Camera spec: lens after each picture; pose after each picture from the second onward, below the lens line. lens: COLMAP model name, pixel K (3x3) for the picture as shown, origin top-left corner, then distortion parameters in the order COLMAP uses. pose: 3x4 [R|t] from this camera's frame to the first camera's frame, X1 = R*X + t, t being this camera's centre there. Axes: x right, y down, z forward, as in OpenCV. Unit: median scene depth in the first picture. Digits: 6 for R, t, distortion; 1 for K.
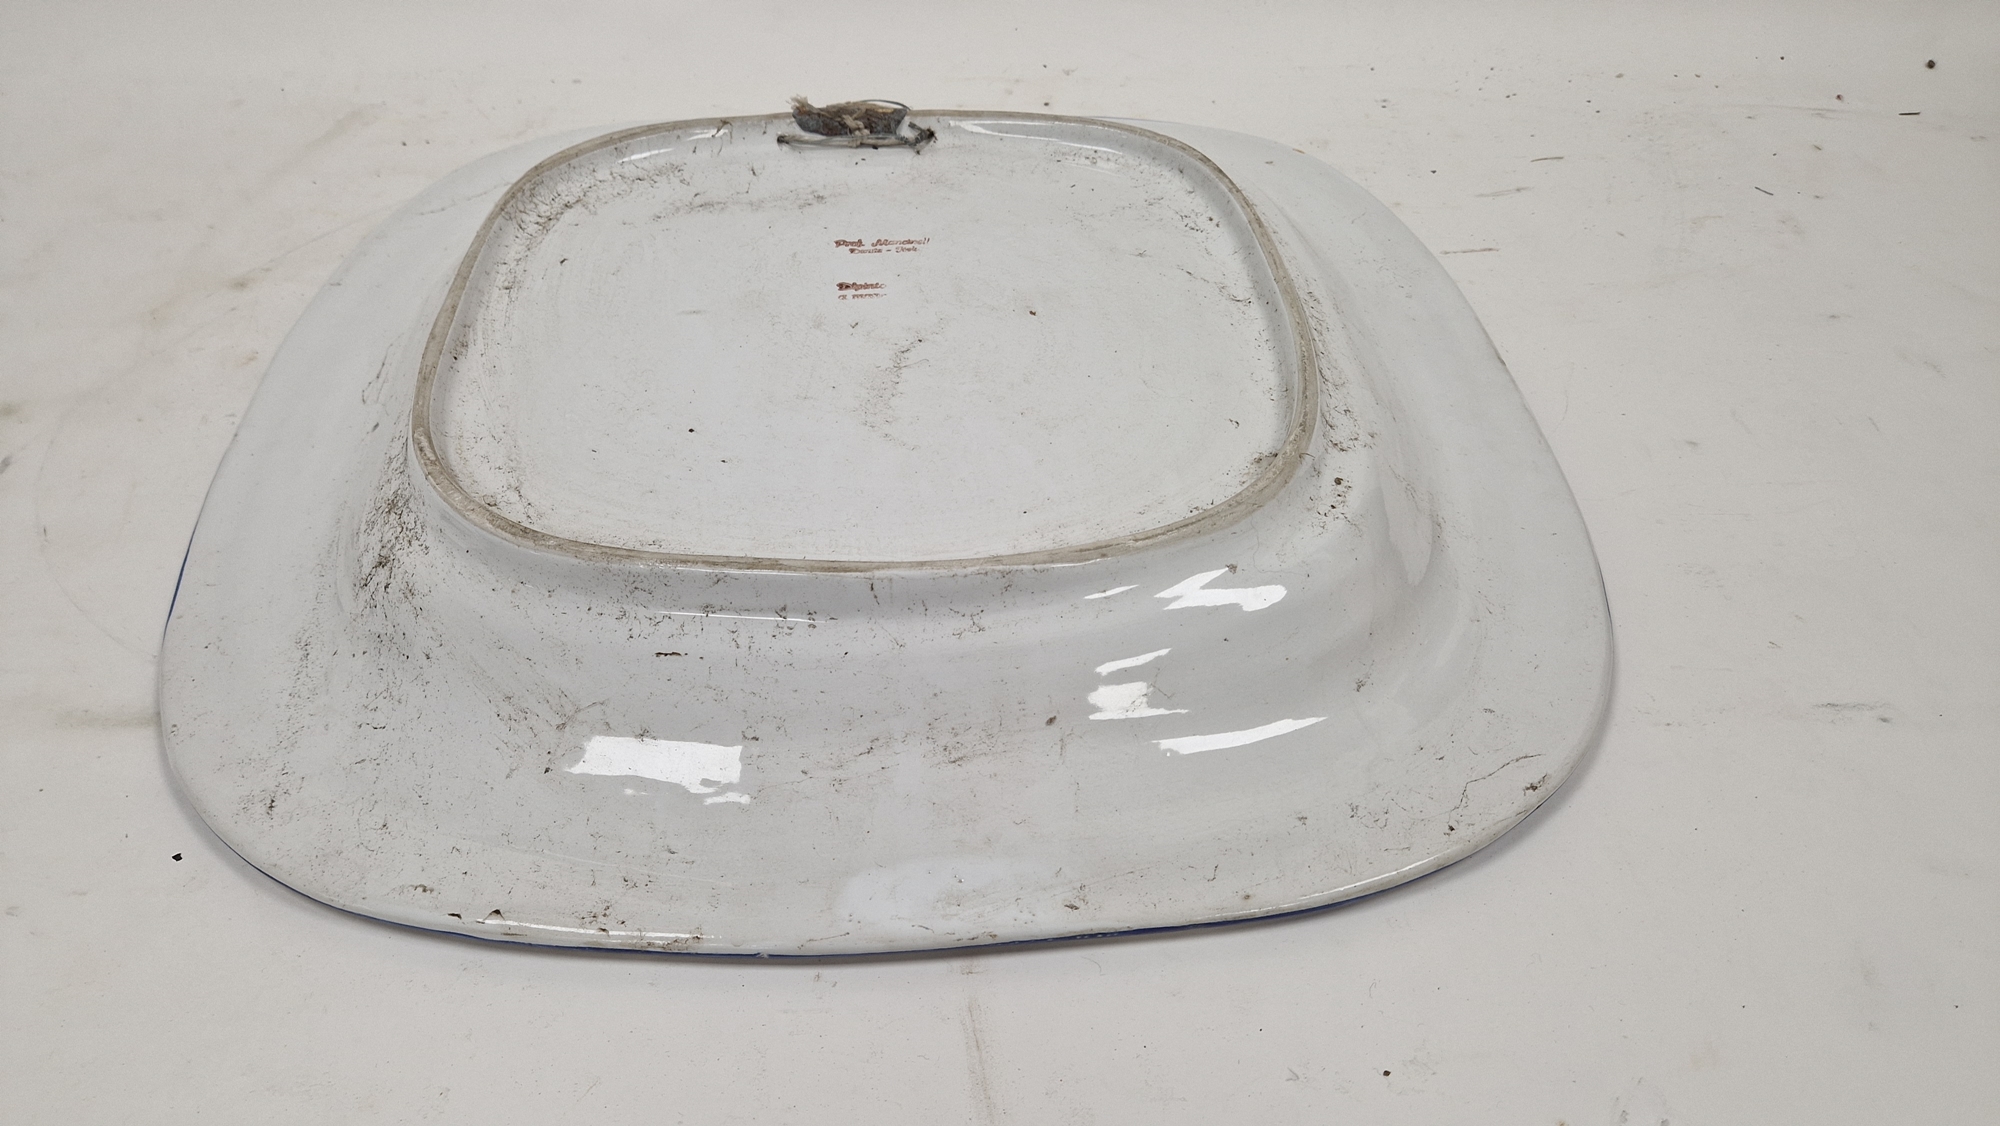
lens RADIAL K [[1362.4, 0, 978.3], [0, 1362.4, 568.7], [0, 0, 1]] dist [0.051625, -0.061174]
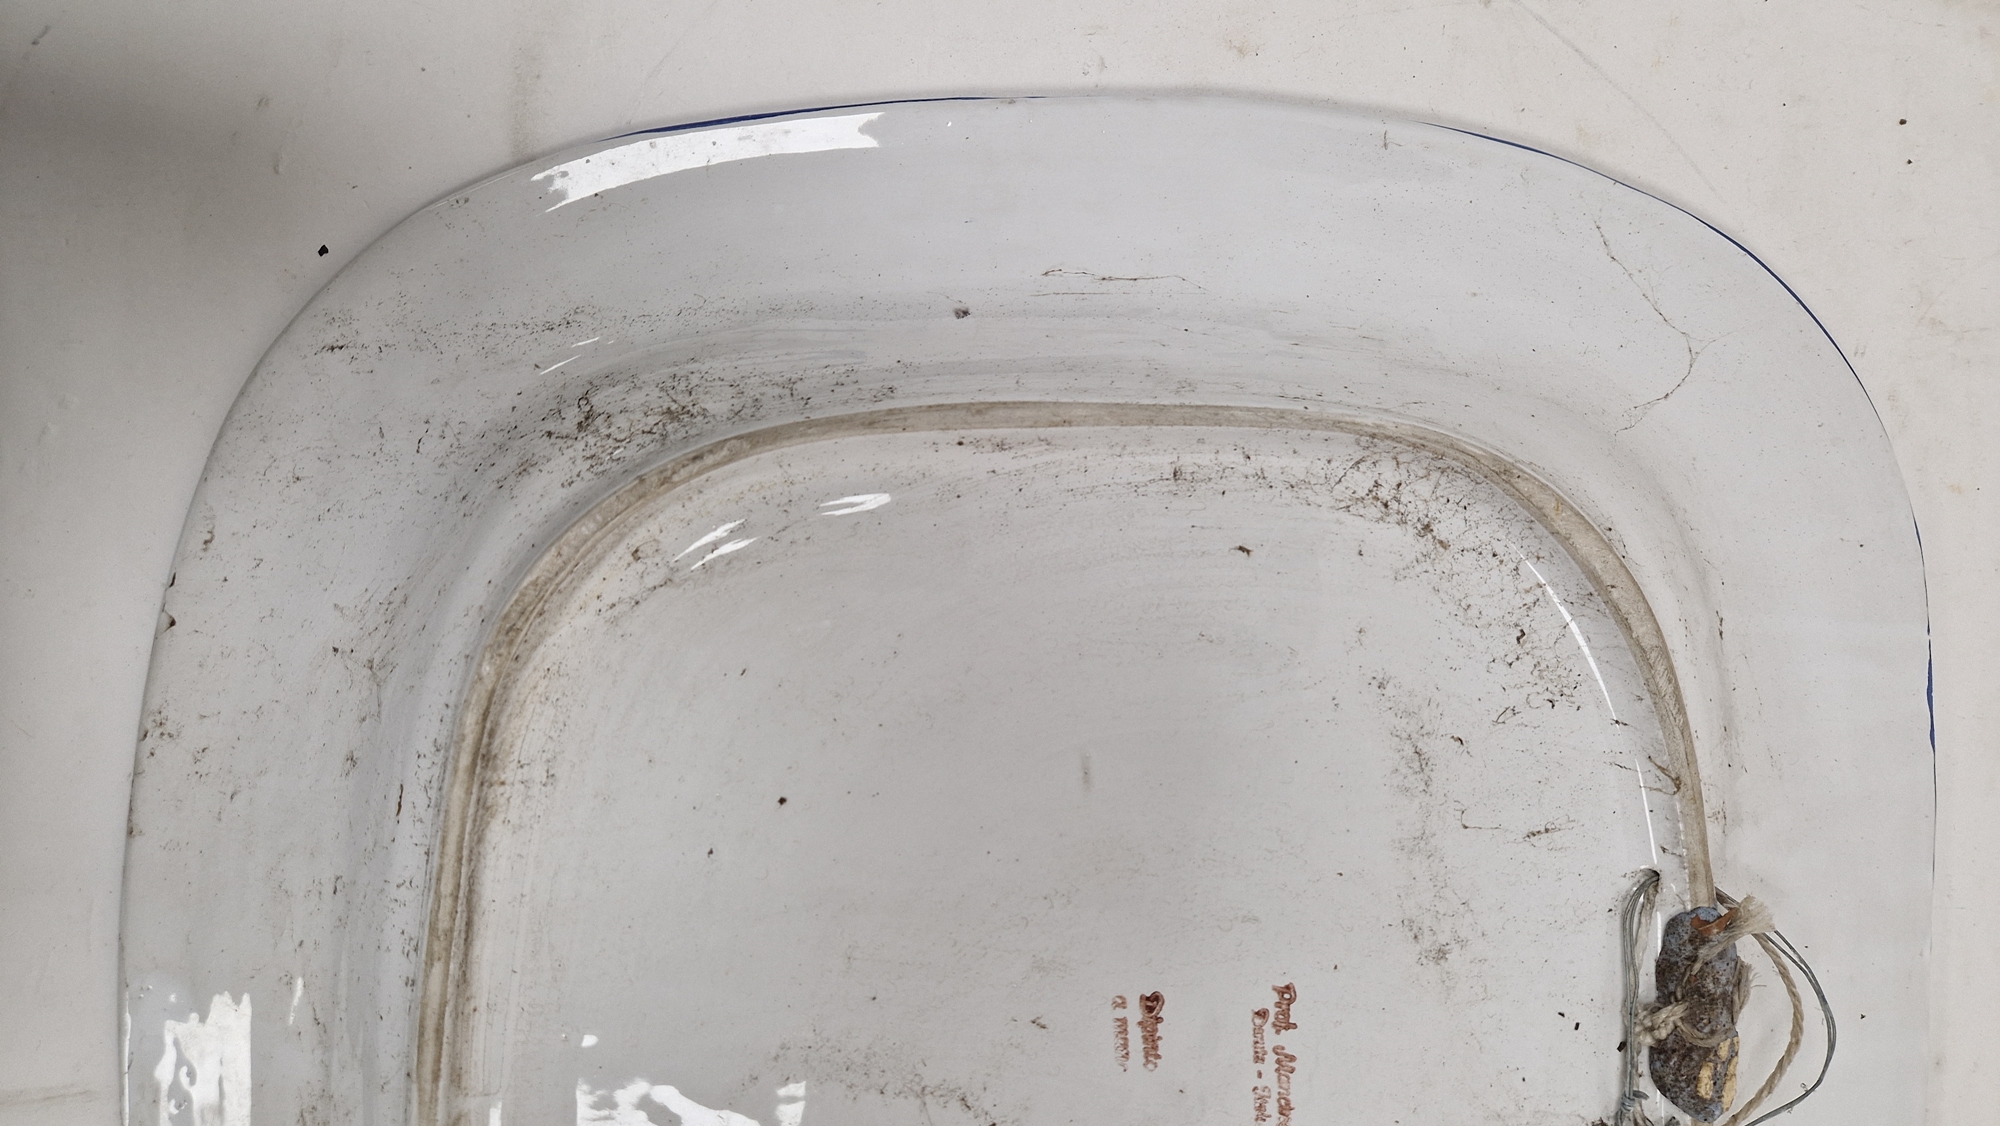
lens RADIAL K [[1362.4, 0, 993.7], [0, 1362.4, 557.6], [0, 0, 1]] dist [0.051625, -0.061174]
pose [[-0.057697, 0.998277, -0.010726, -0.297332], [-0.726163, -0.034591, 0.686652, -0.589216], [0.685098, 0.047407, 0.726907, 0.489653]]
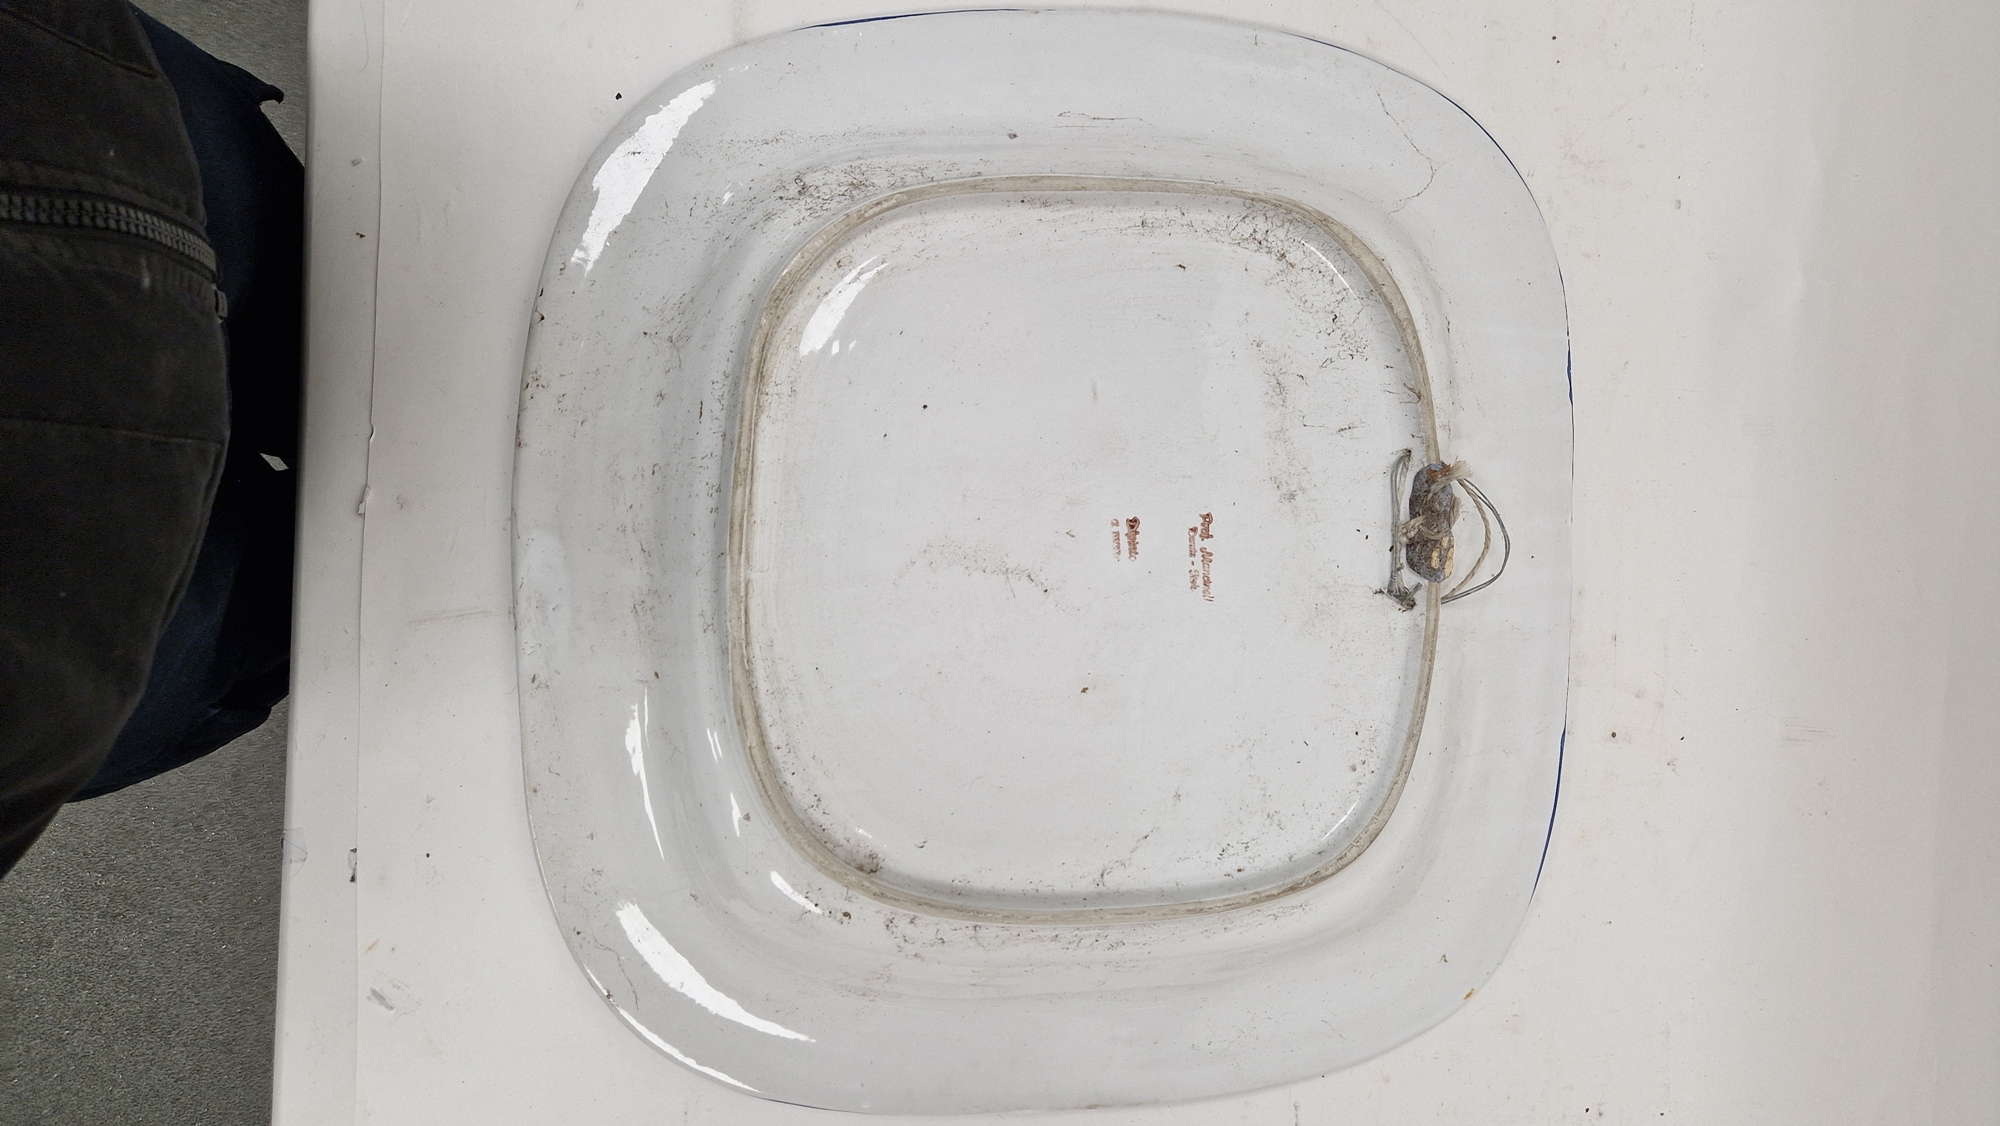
lens RADIAL K [[1362.4, 0, 984.8], [0, 1362.4, 576.3], [0, 0, 1]] dist [0.051625, -0.061174]
pose [[-0.041161, 0.999143, -0.004409, -0.046139], [-0.784984, -0.029608, 0.618808, -0.814410], [0.618147, 0.028932, 0.785530, 0.053356]]
